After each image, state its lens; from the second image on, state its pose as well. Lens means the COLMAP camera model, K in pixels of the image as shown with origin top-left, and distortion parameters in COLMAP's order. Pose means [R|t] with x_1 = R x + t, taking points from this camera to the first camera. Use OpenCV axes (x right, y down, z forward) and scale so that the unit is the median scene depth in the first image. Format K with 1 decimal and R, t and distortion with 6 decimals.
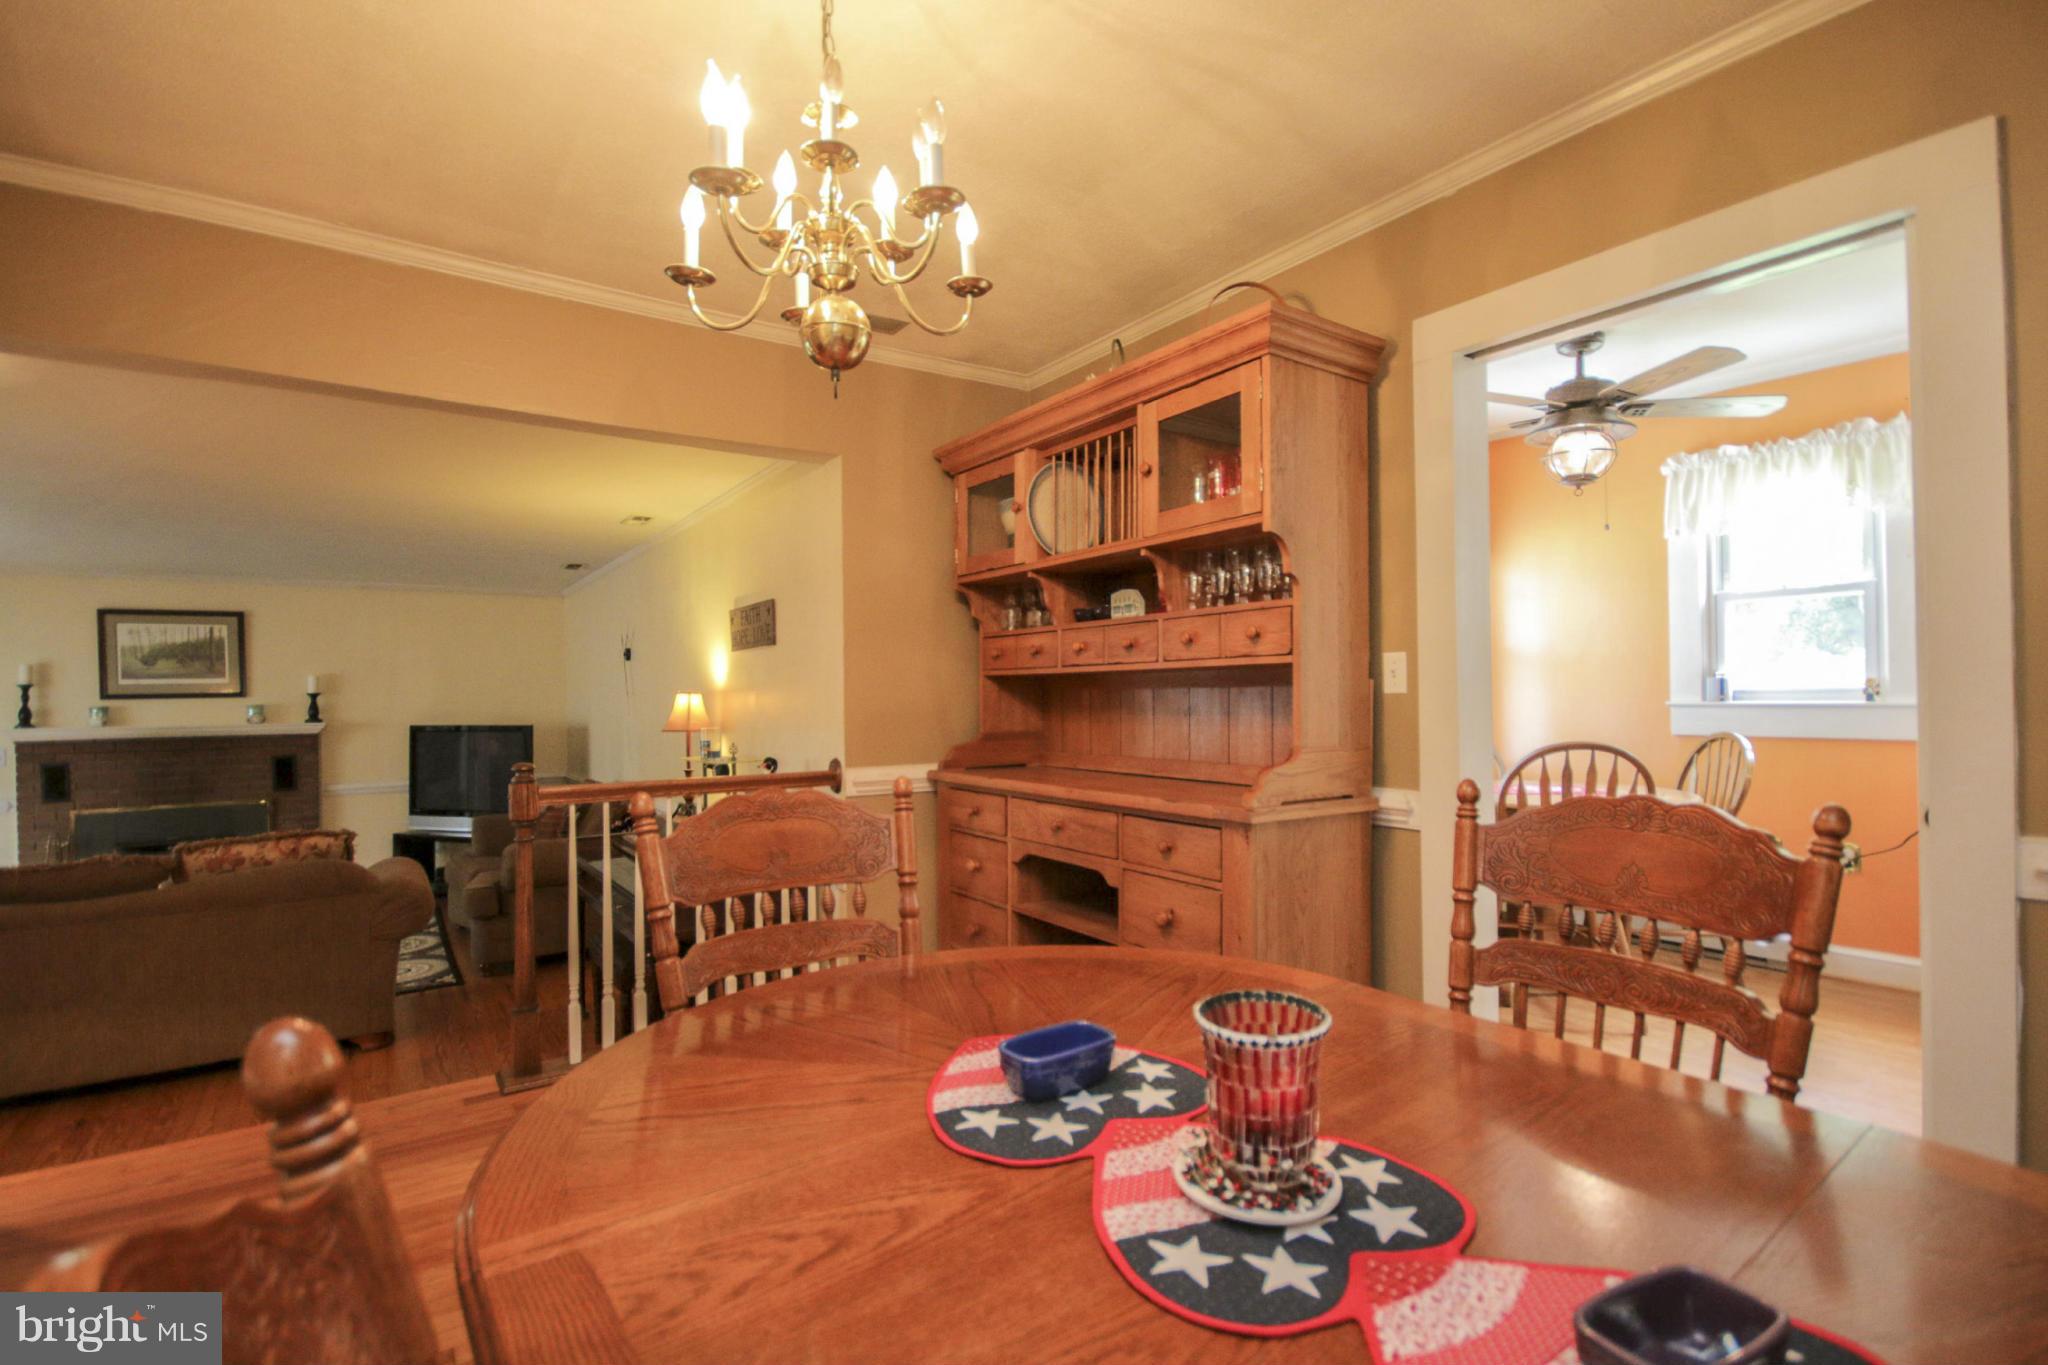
lens RADIAL K [[930.6, 0, 1078.0], [0, 930.6, 697.5], [0, 0, 1]] dist [0.000421, -0.012375]
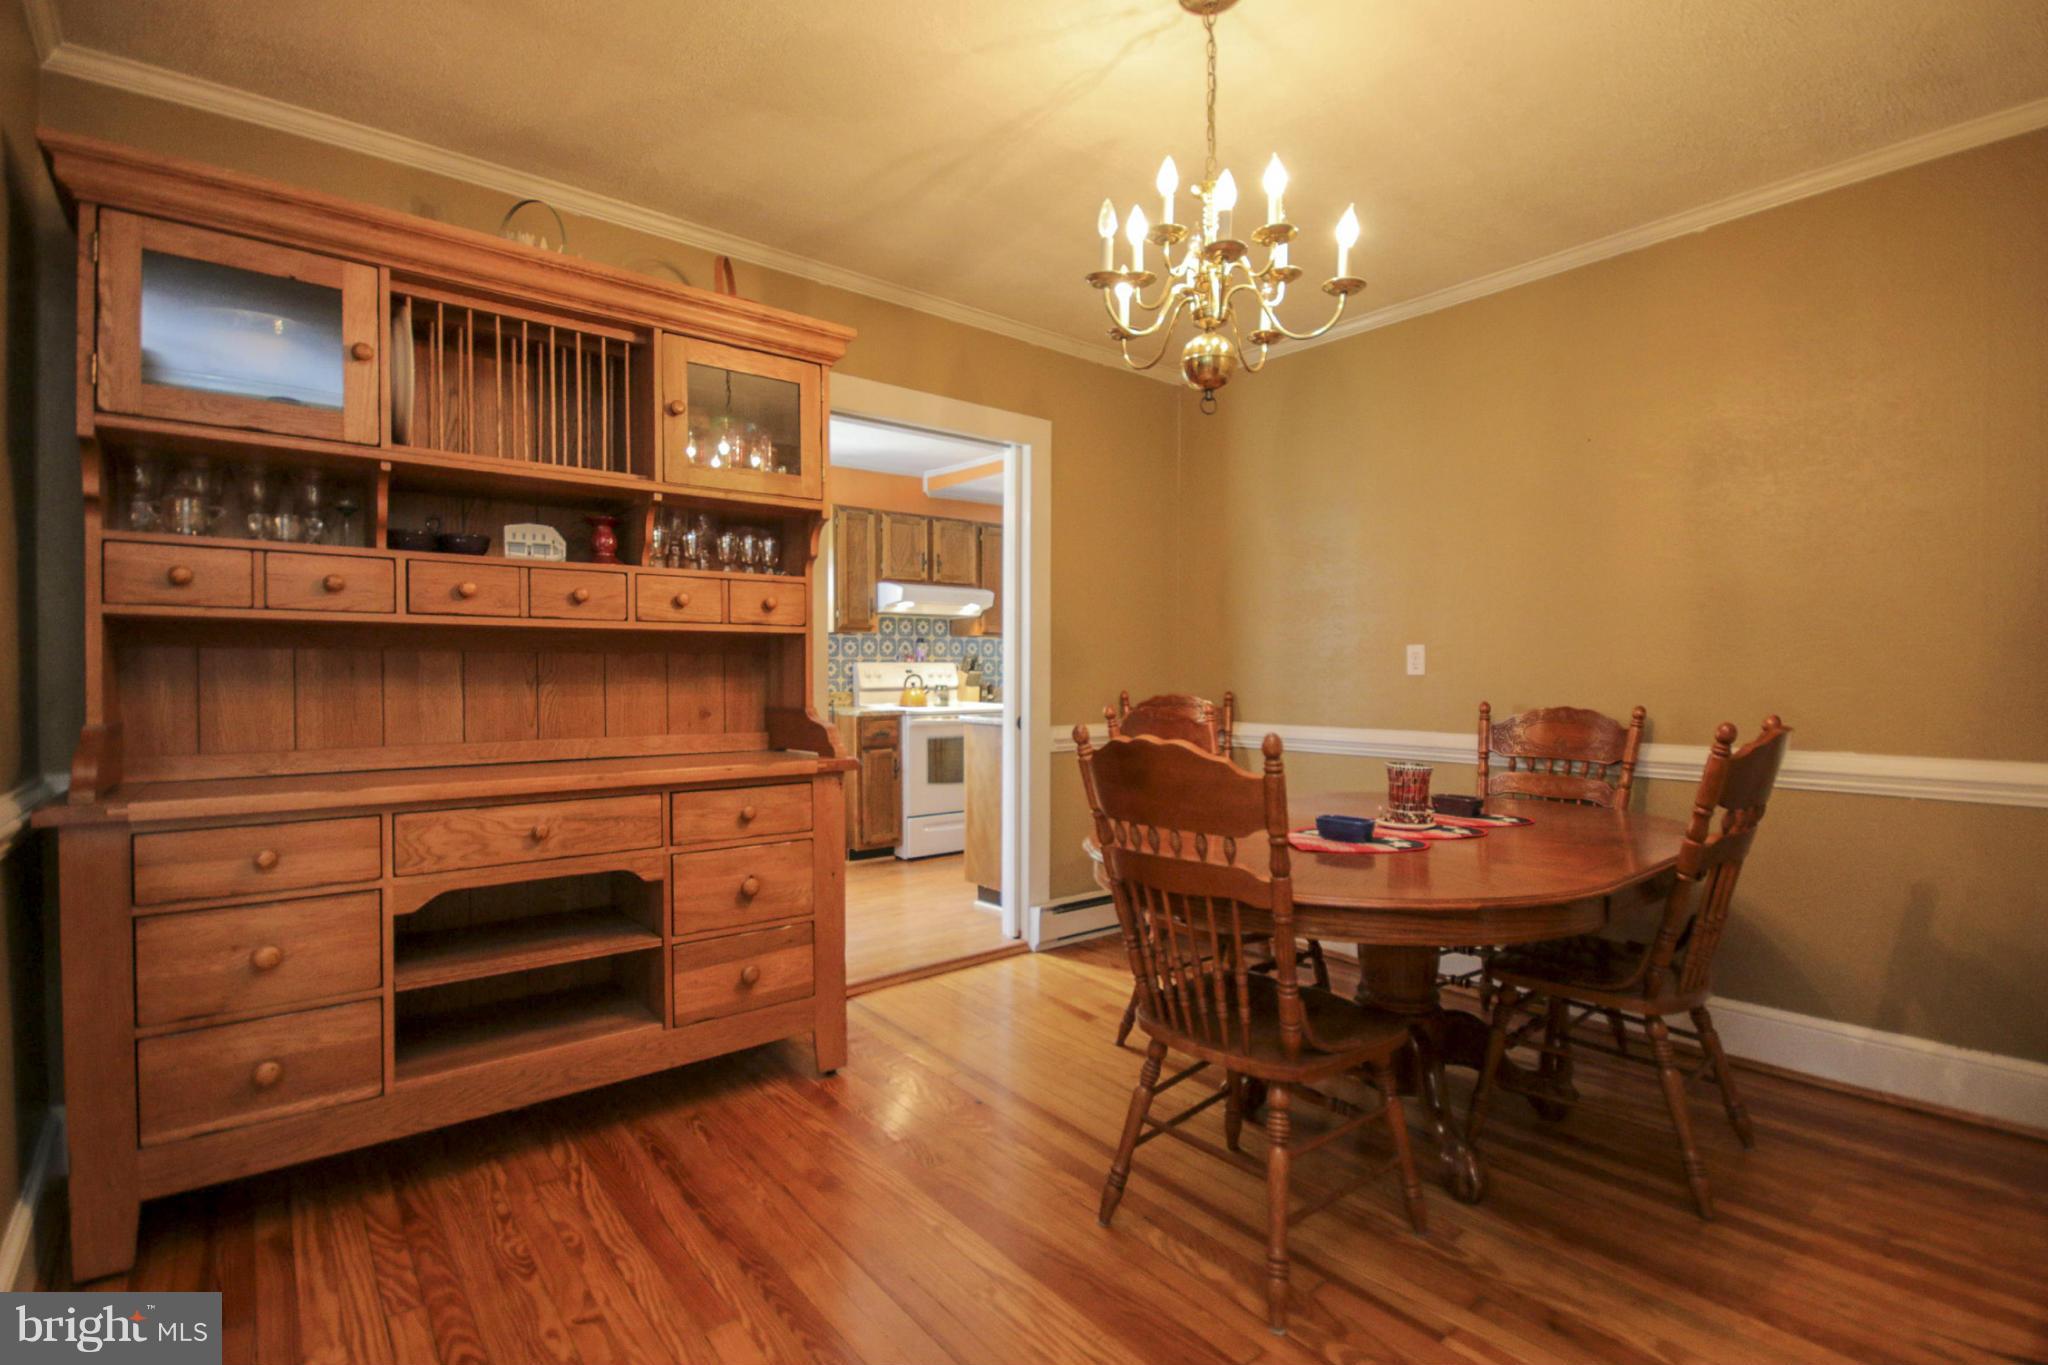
lens RADIAL K [[945.8, 0, 1023.9], [0, 945.8, 690.9], [0, 0, 1]] dist [0.000208, 0.000226]
pose [[-0.046612, -0.016443, 0.998778, -0.845303], [0.002036, 0.999861, 0.016556, 0.013570], [-0.998911, 0.002806, -0.046572, 0.692703]]
